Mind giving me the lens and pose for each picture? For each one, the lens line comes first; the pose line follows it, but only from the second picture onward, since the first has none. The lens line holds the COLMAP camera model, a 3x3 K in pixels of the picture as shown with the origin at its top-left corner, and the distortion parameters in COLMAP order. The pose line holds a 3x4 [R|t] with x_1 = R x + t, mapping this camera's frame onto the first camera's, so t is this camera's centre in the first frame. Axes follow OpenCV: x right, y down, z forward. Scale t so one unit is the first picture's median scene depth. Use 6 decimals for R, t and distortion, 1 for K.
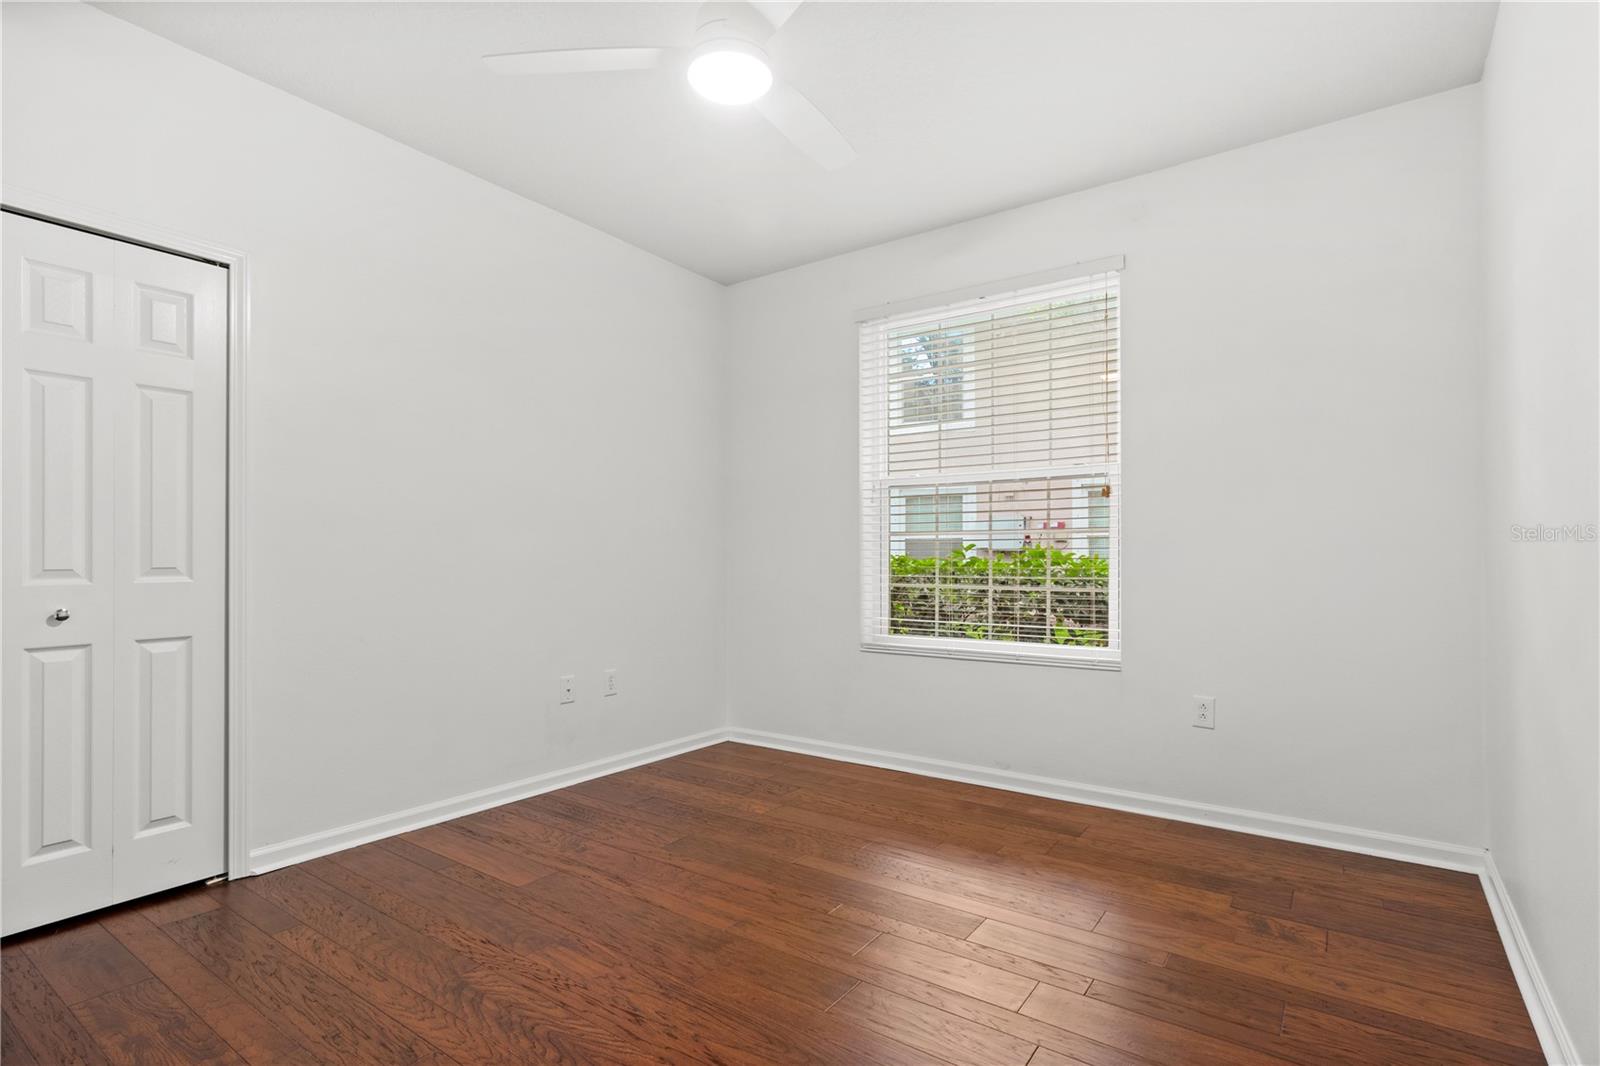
lens RADIAL K [[782.5, 0, 800.4], [0, 782.5, 557.7], [0, 0, 1]] dist [0.001311, 0.000326]
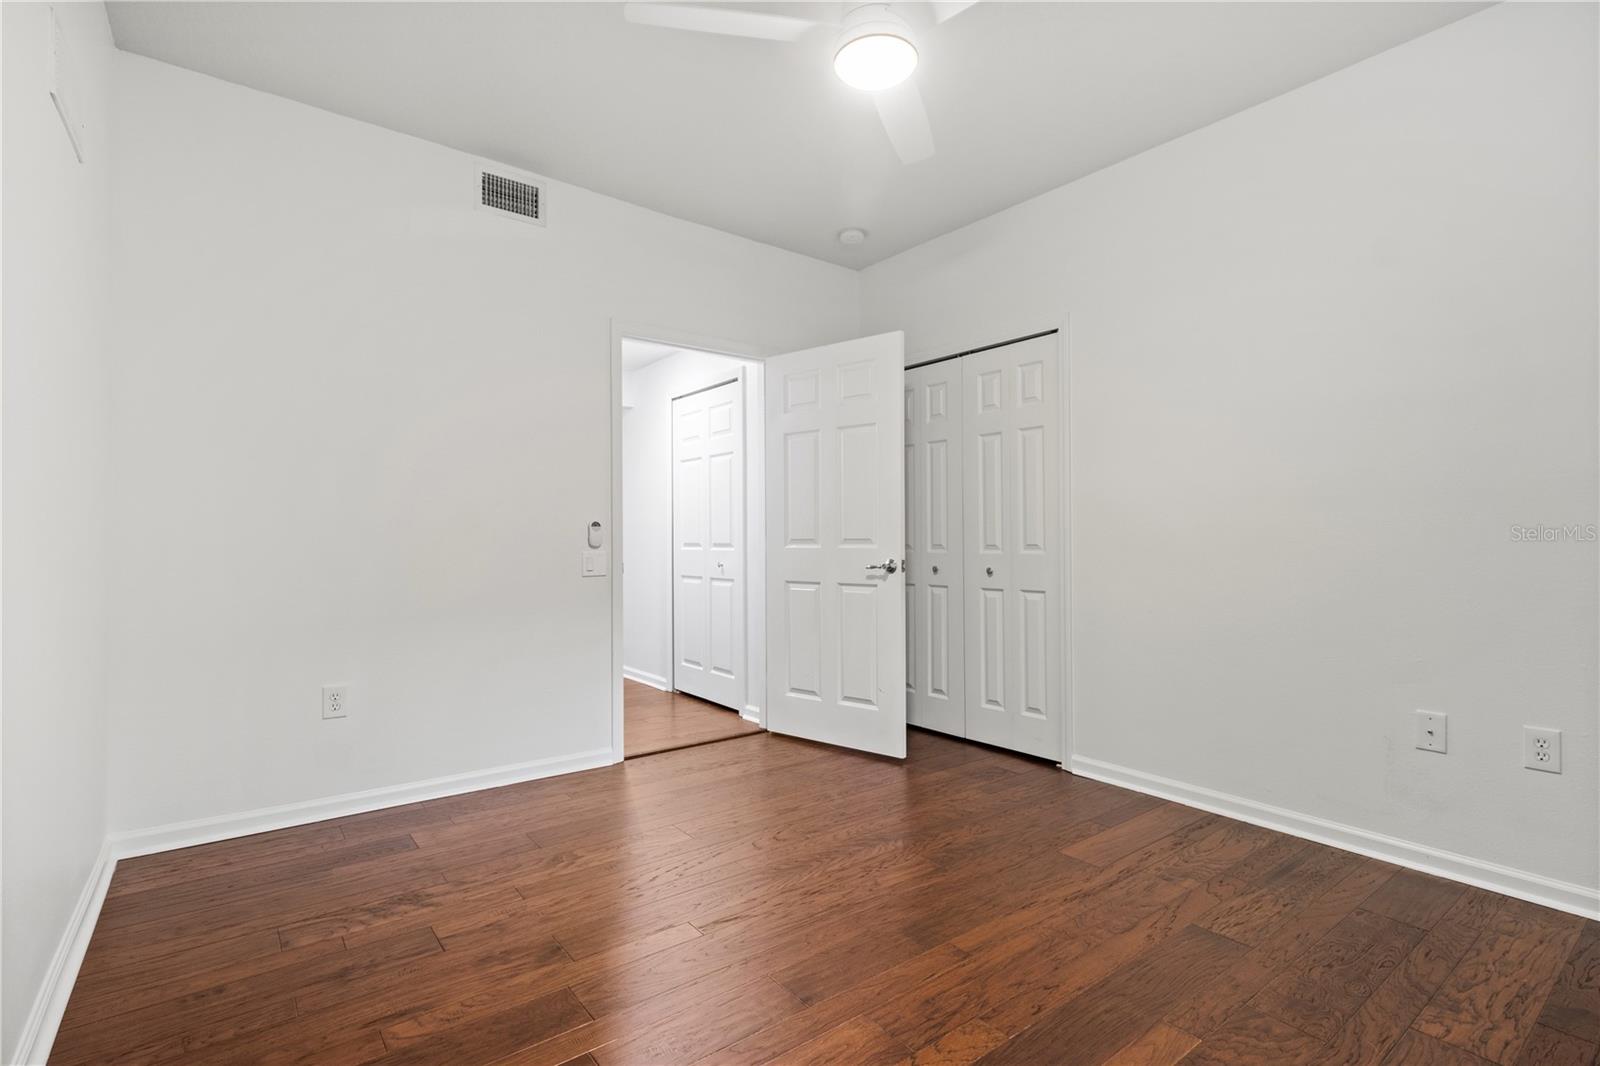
lens RADIAL K [[767.0, 0, 805.6], [0, 767.0, 538.8], [0, 0, 1]] dist [-0.000033, -0.000125]
pose [[-0.296388, 0.002046, -0.955065, 0.706920], [0.002402, 0.999996, 0.001397, -0.001591], [0.955065, -0.001880, -0.296392, 0.961075]]
